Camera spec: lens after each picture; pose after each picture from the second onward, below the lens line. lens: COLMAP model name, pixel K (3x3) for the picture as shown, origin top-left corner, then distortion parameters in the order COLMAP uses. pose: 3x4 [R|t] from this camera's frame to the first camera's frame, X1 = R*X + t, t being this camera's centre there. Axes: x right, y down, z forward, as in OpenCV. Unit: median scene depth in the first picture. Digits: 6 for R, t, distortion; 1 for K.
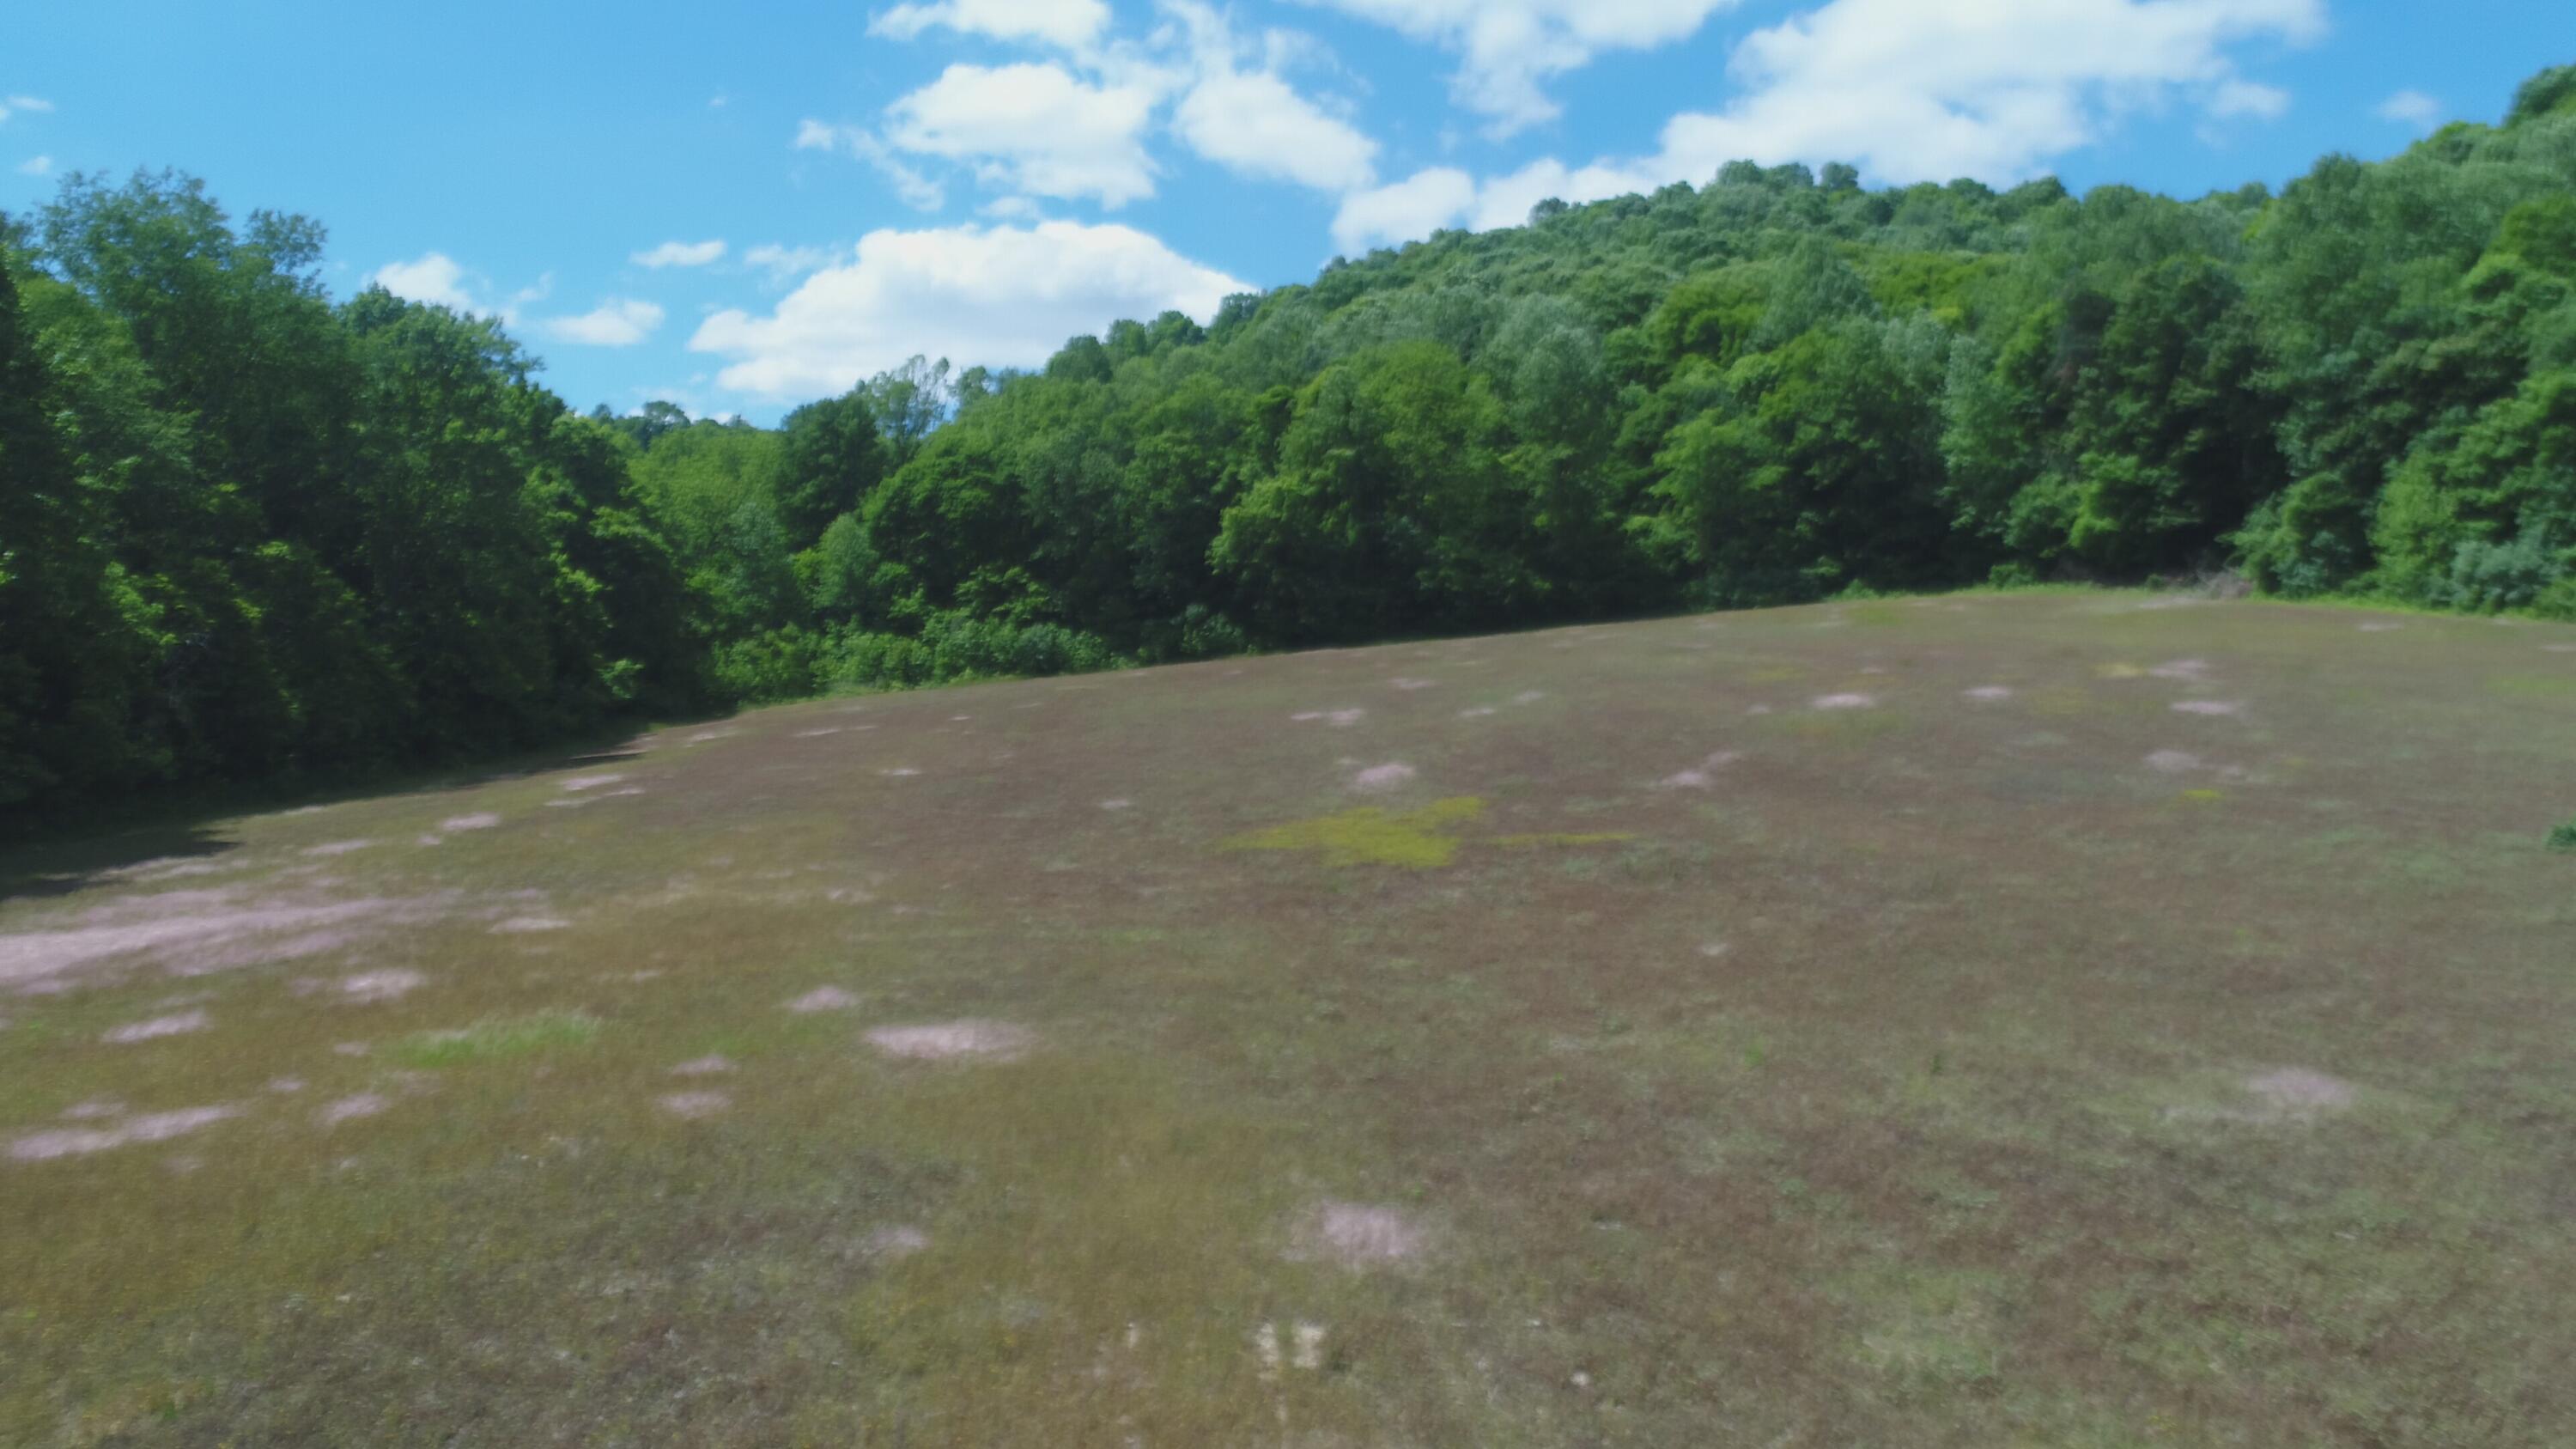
lens RADIAL K [[1805.5, 0, 1273.0], [0, 1805.5, 723.2], [0, 0, 1]] dist [0.000669, -0.000560]
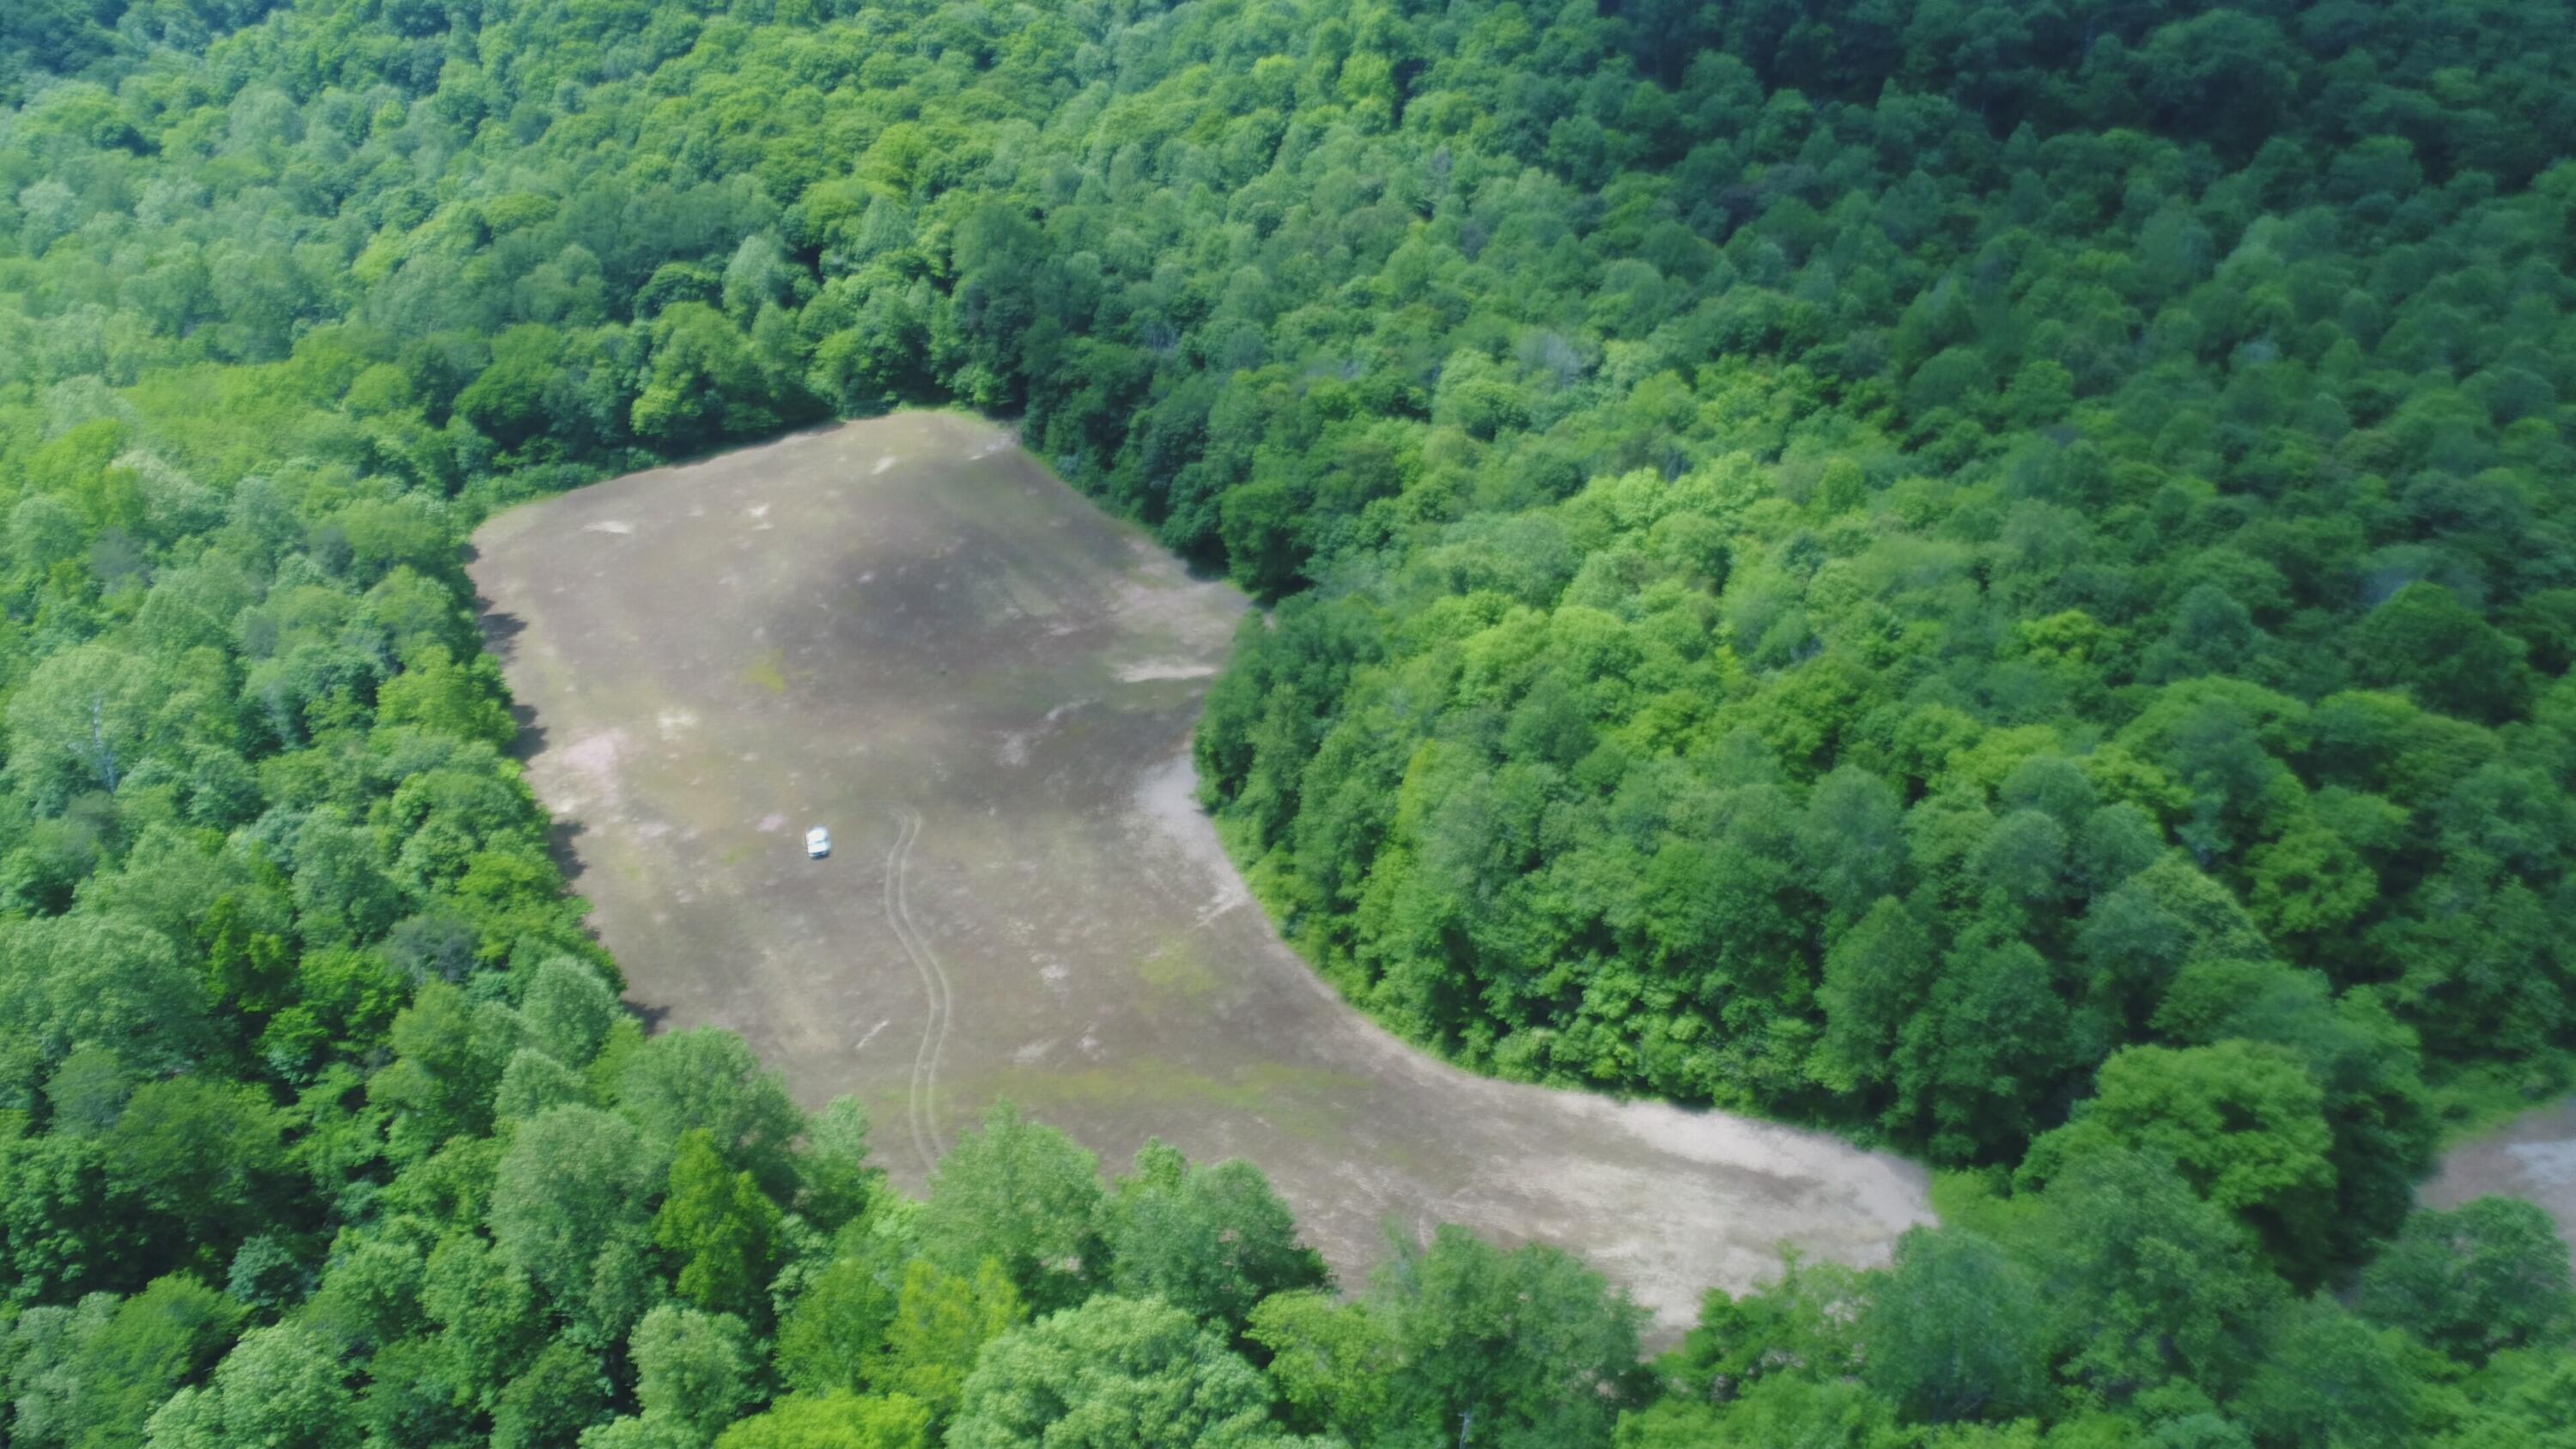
lens RADIAL K [[1805.5, 0, 1285.8], [0, 1805.5, 727.7], [0, 0, 1]] dist [0.000669, -0.000560]
pose [[0.915513, -0.172078, 0.363628, -0.182252], [0.003362, 0.907140, 0.420816, -0.735770], [-0.402275, -0.384040, 0.831077, -1.499946]]
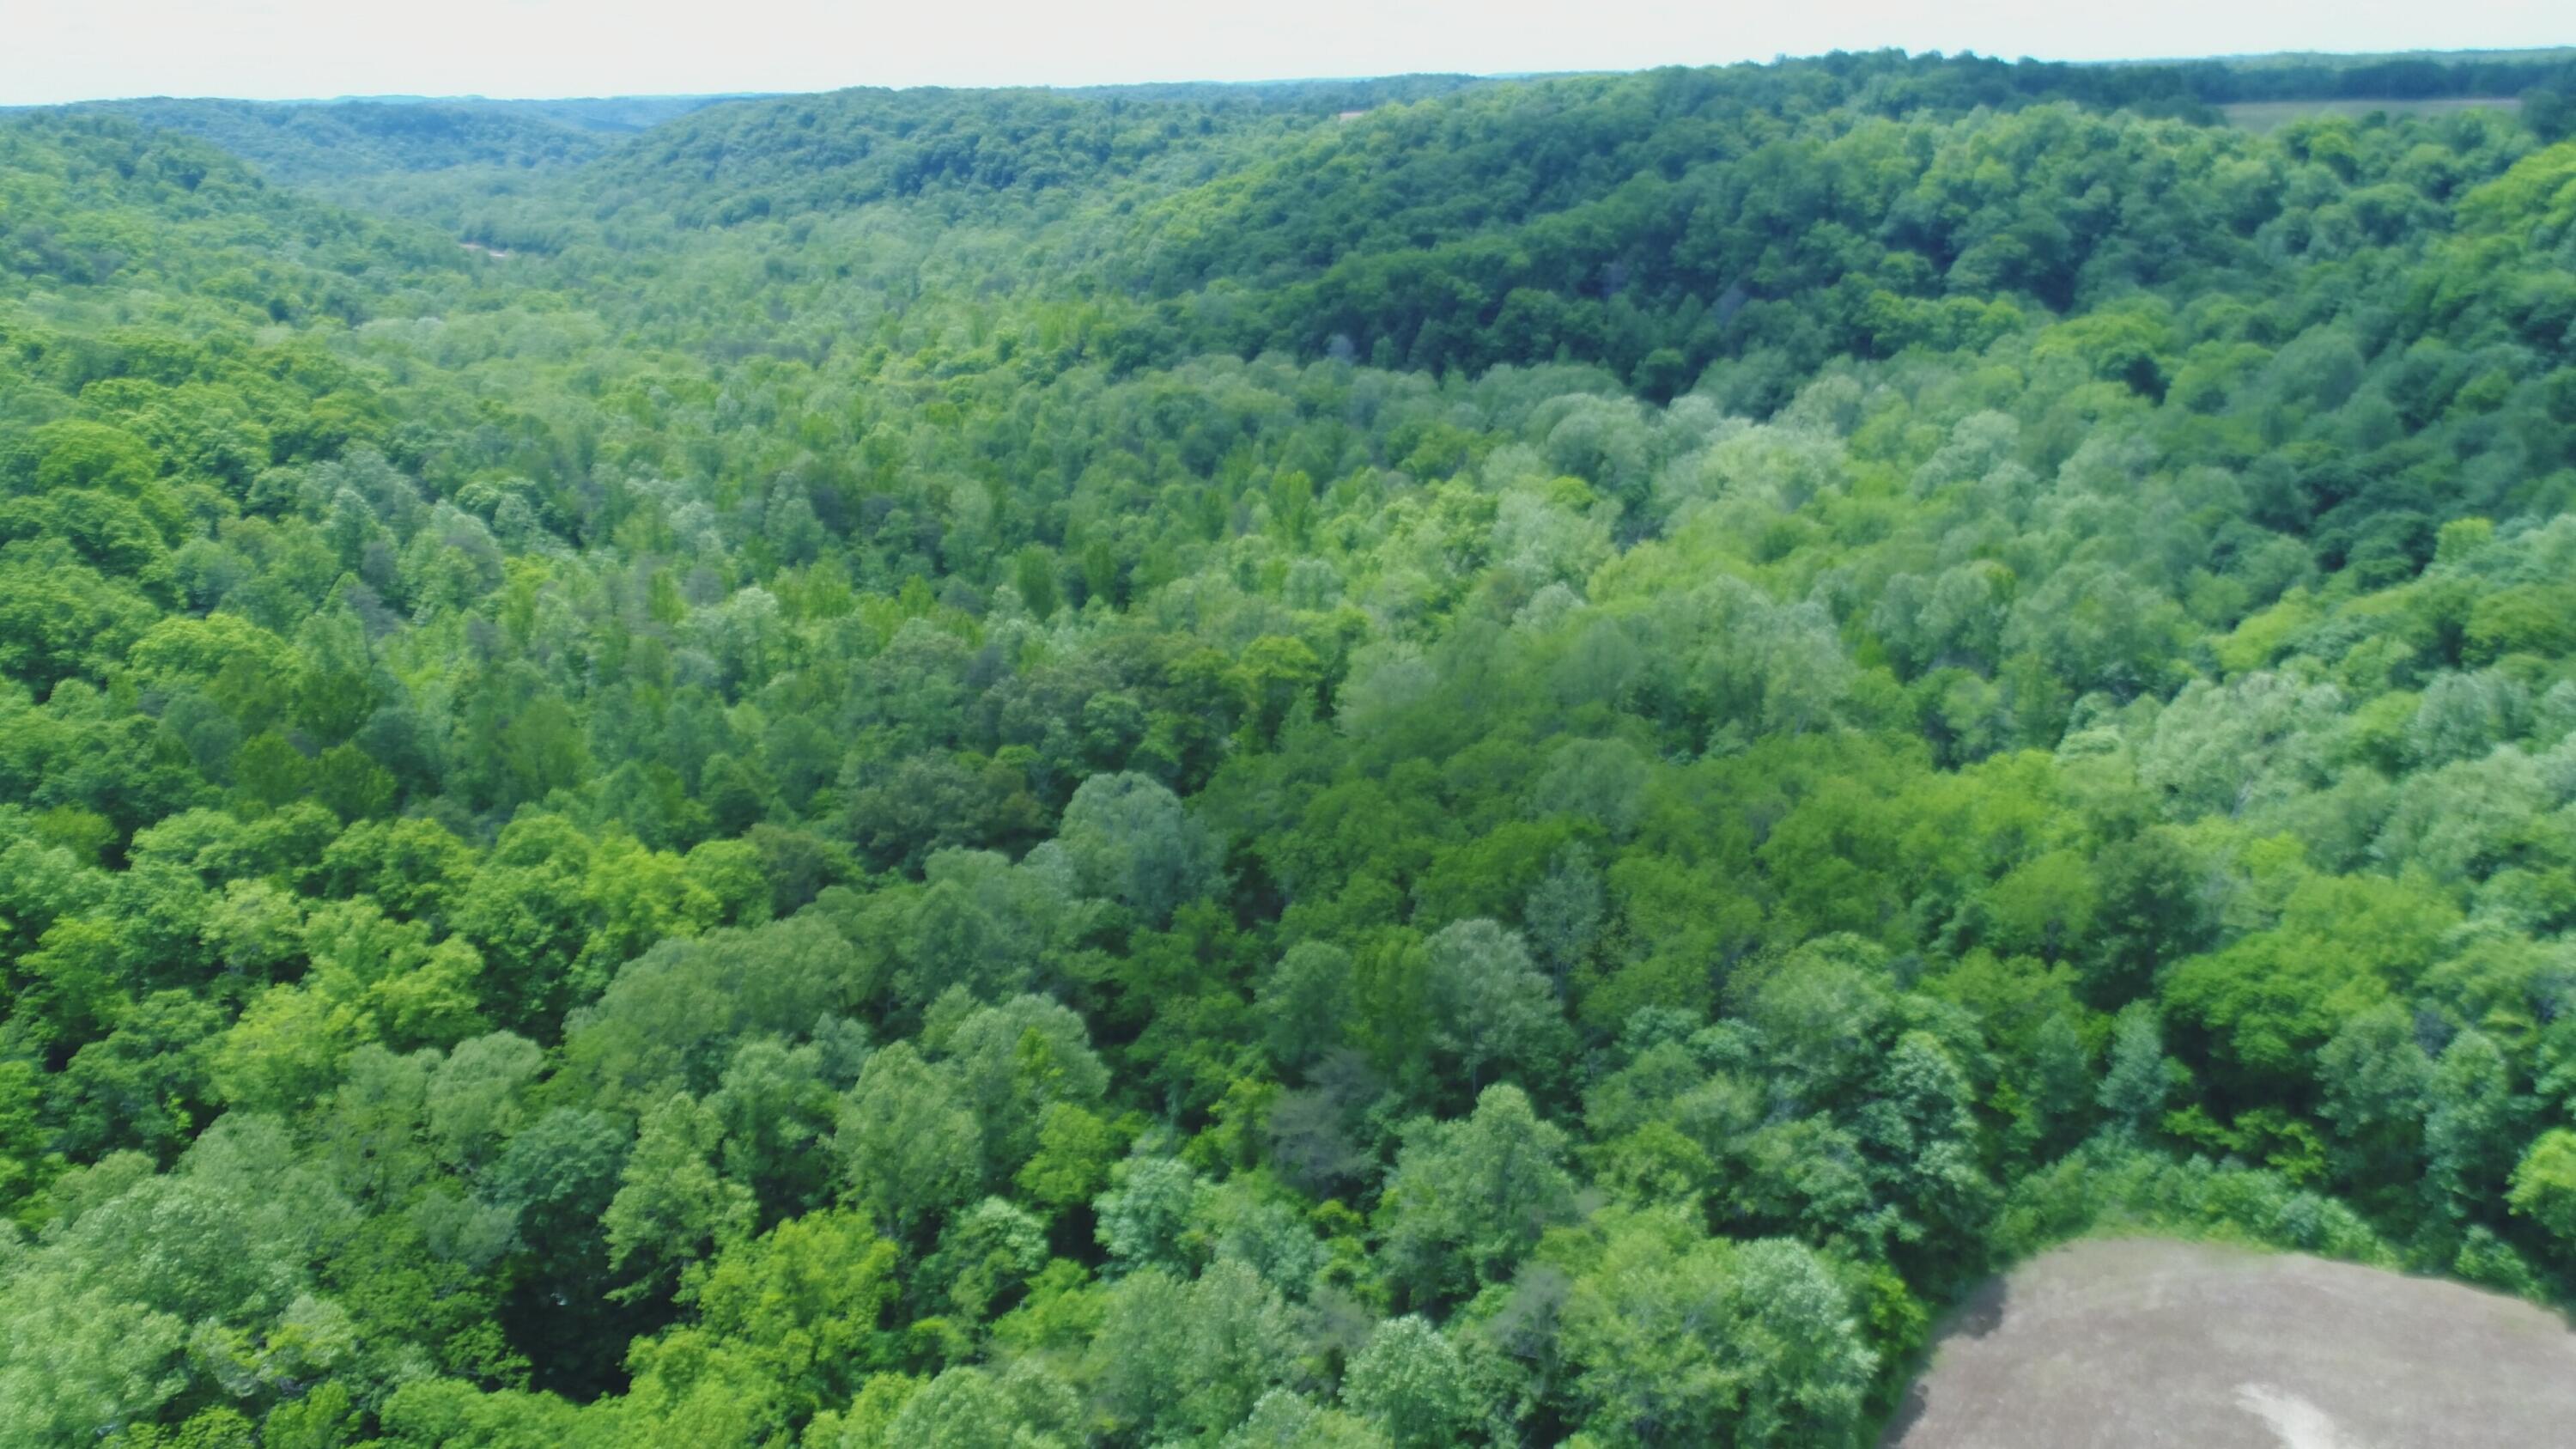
lens RADIAL K [[1805.5, 0, 1277.4], [0, 1805.5, 738.5], [0, 0, 1]] dist [0.000669, -0.000560]
pose [[0.766095, 0.217232, -0.604904, -0.006416], [-0.008047, 0.944320, 0.328931, -0.660062], [0.642677, -0.247125, 0.725186, -0.121506]]
